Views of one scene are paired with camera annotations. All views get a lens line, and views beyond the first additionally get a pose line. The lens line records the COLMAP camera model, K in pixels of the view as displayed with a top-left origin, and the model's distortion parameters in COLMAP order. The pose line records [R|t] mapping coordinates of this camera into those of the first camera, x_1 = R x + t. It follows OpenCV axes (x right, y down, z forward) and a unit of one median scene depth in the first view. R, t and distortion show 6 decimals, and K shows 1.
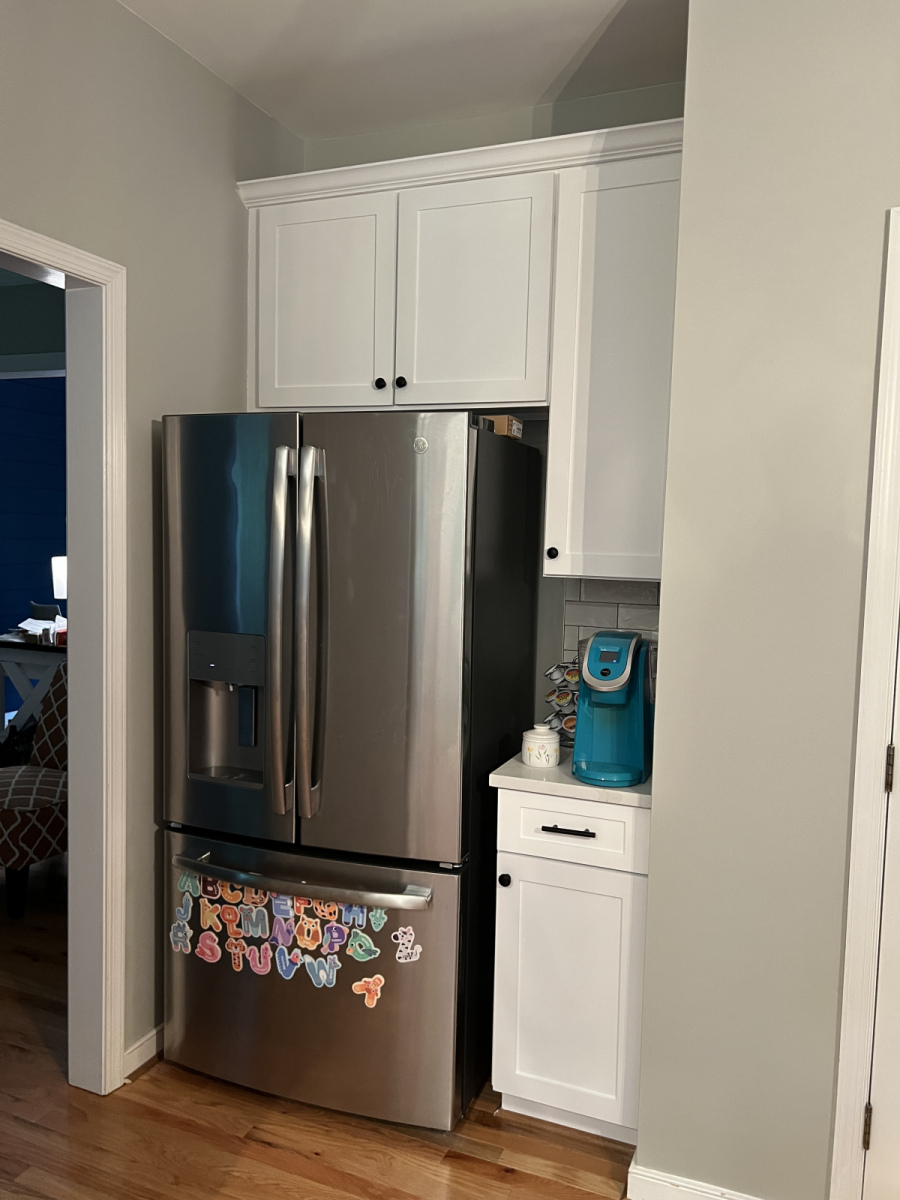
lens RADIAL K [[894.7, 0, 451.2], [0, 894.7, 606.9], [0, 0, 1]] dist [0.104303, -0.174092]
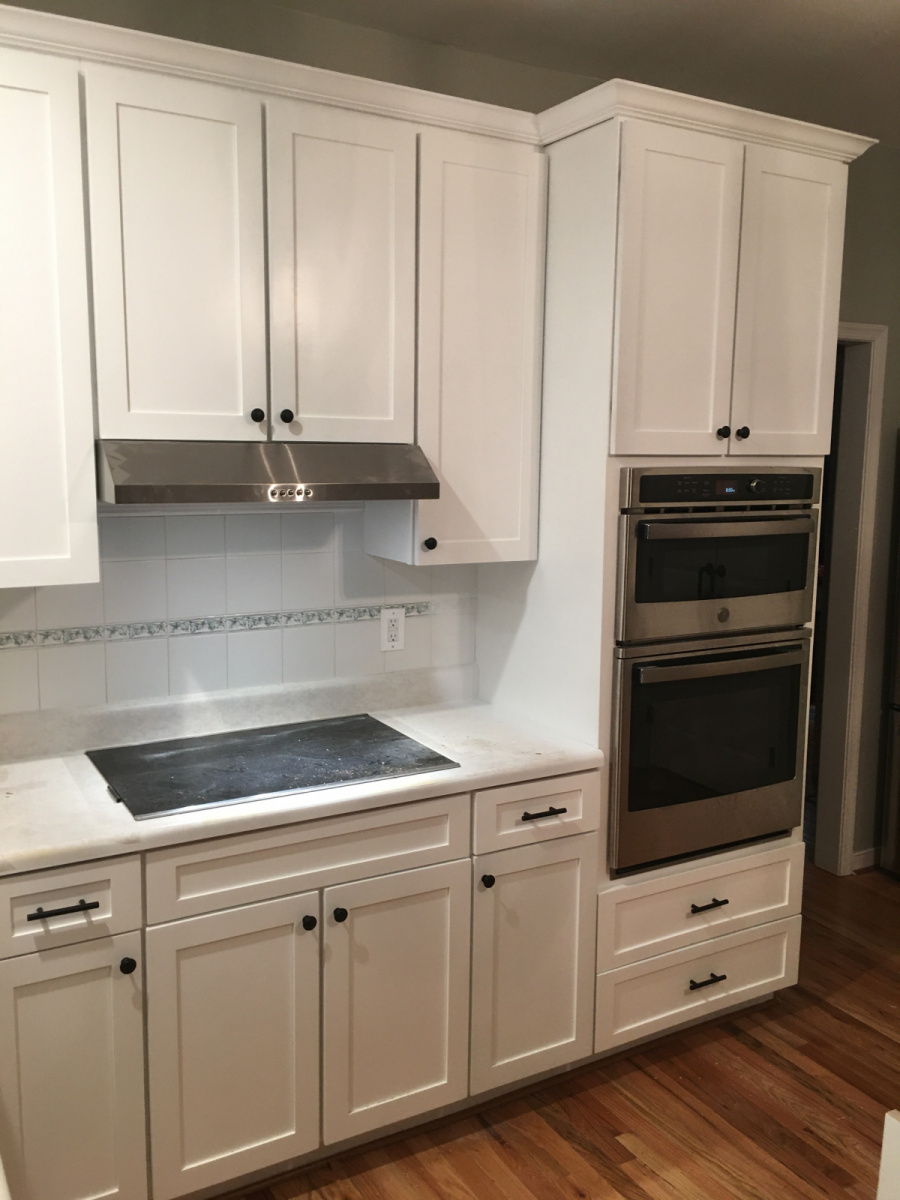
lens RADIAL K [[1027.9, 0, 448.6], [0, 1027.9, 587.2], [0, 0, 1]] dist [0.073009, -0.091425]
pose [[0.779791, 0.061942, -0.622969, 0.158447], [-0.034964, 0.997849, 0.055451, -0.015364], [0.625063, -0.021459, 0.780279, -0.743067]]
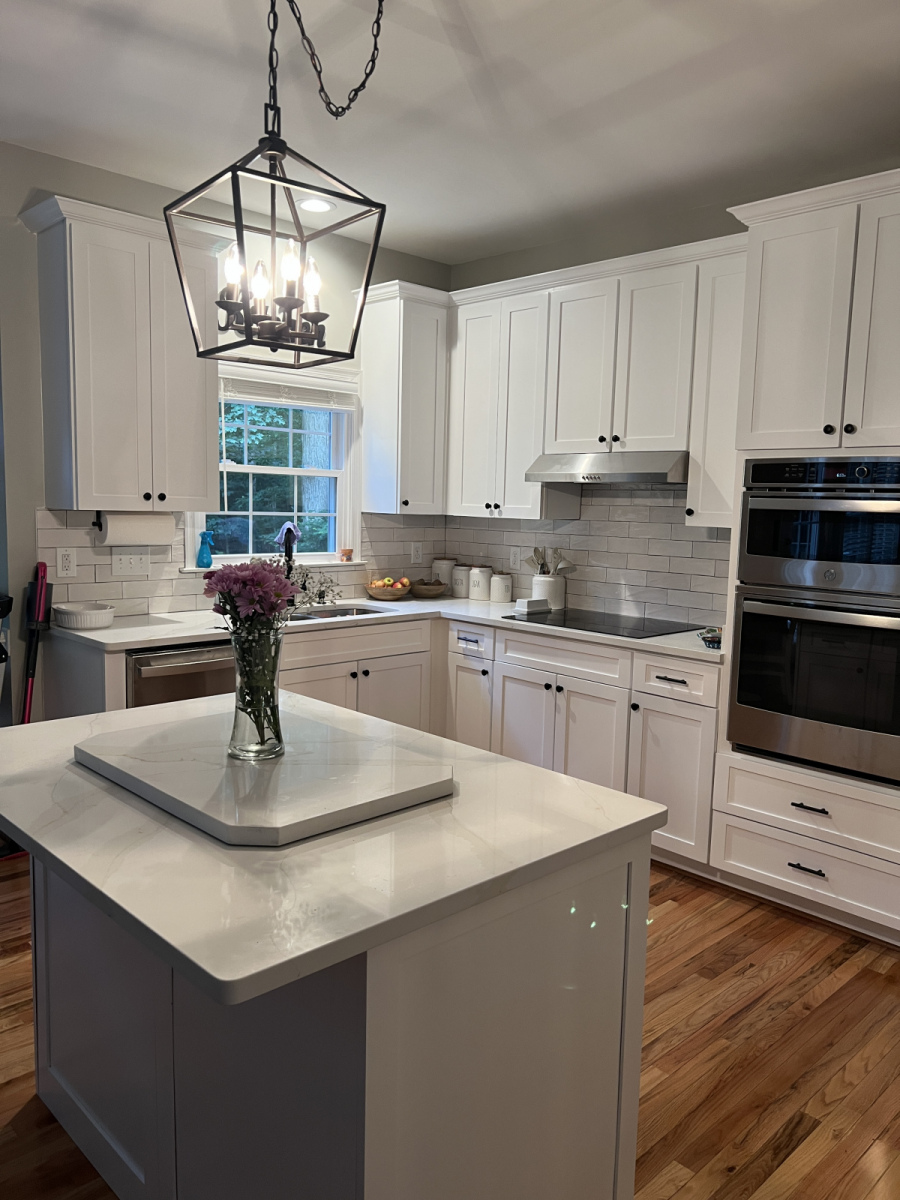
lens RADIAL K [[894.7, 0, 451.2], [0, 894.7, 606.9], [0, 0, 1]] dist [0.104303, -0.174092]
pose [[-0.412572, 0.069704, -0.908254, 1.060705], [-0.108971, 0.986131, 0.125180, 0.011586], [0.904383, 0.150619, -0.399255, 0.382478]]
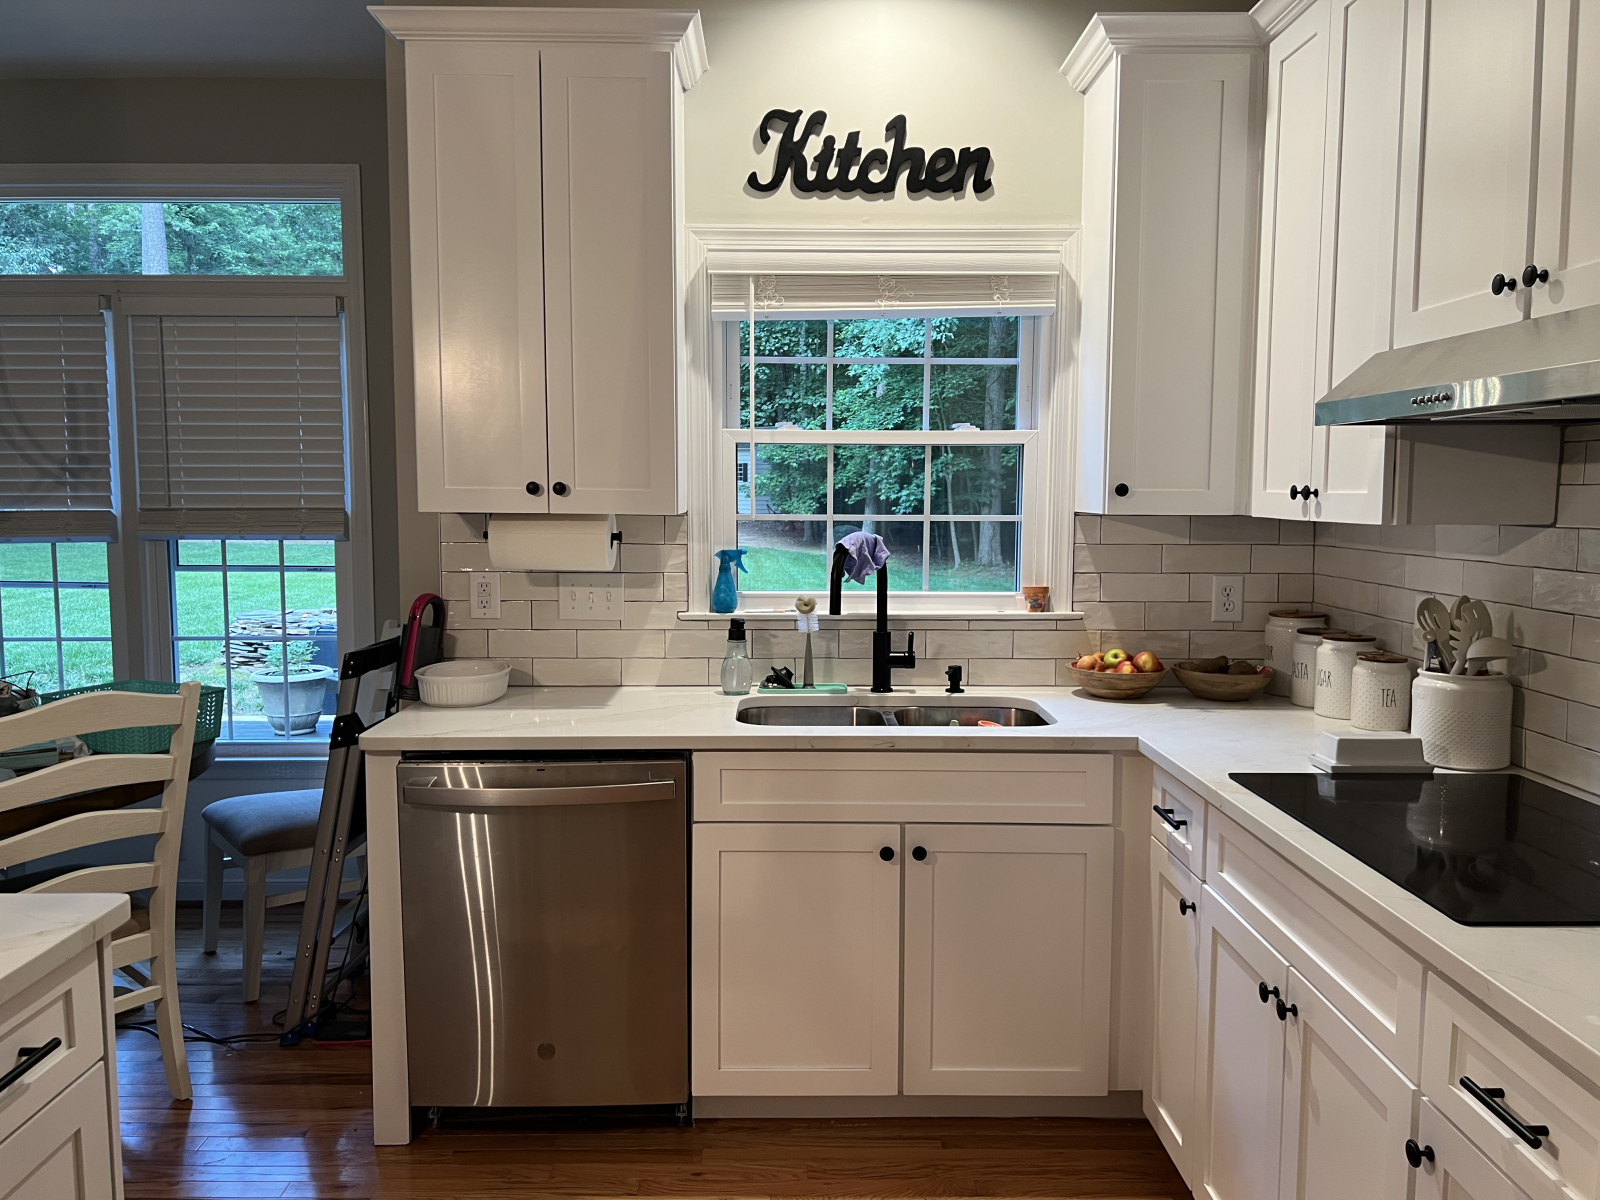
lens RADIAL K [[1193.0, 0, 792.3], [0, 1193.0, 590.6], [0, 0, 1]] dist [0.104303, -0.174092]
pose [[-0.928162, -0.000706, -0.372175, 0.080255], [-0.059180, 0.987555, 0.145714, -0.013187], [0.367440, 0.157272, -0.916653, 0.475029]]
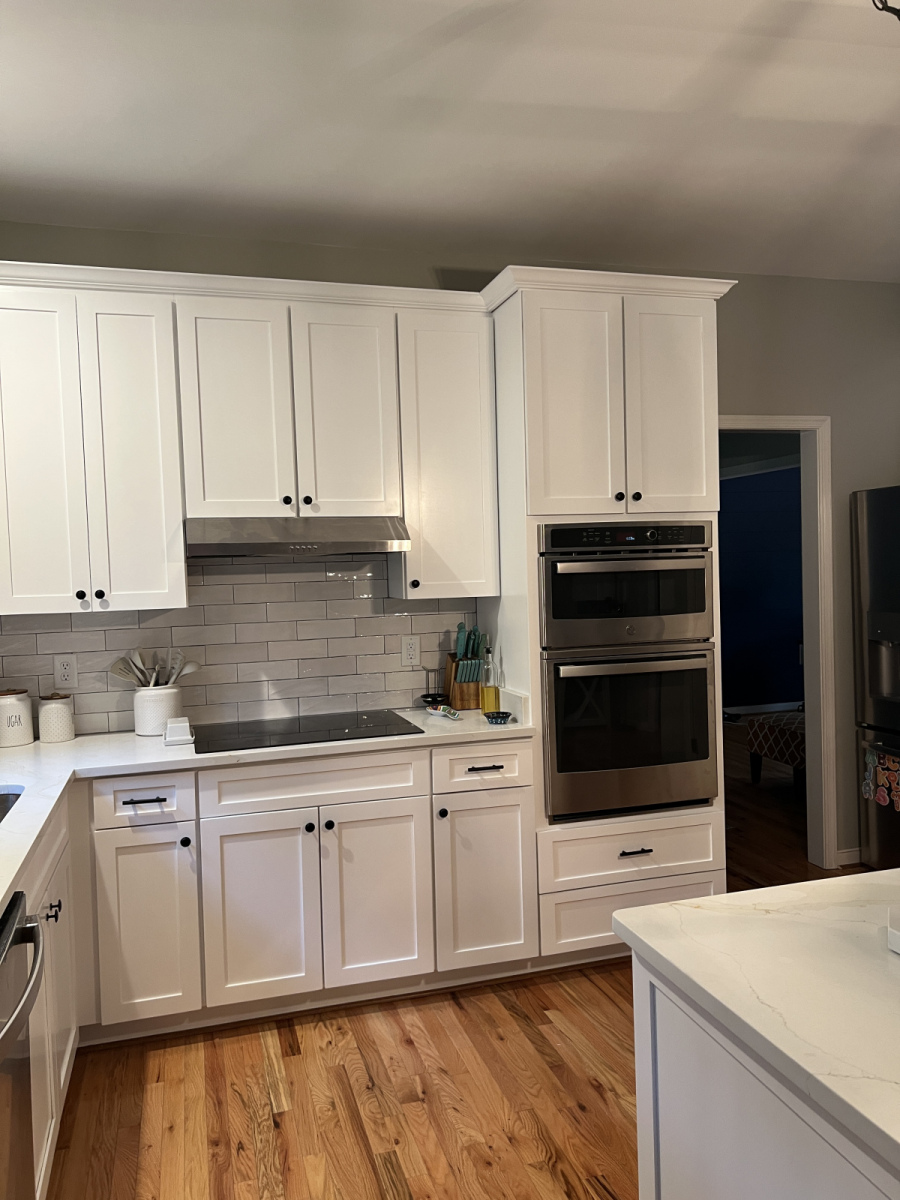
lens RADIAL K [[894.7, 0, 451.2], [0, 894.7, 606.9], [0, 0, 1]] dist [0.104303, -0.174092]
pose [[0.615618, -0.017565, -0.787849, 0.590730], [-0.010601, 0.999476, -0.030568, 0.078686], [0.787973, 0.027170, 0.615110, -0.708998]]
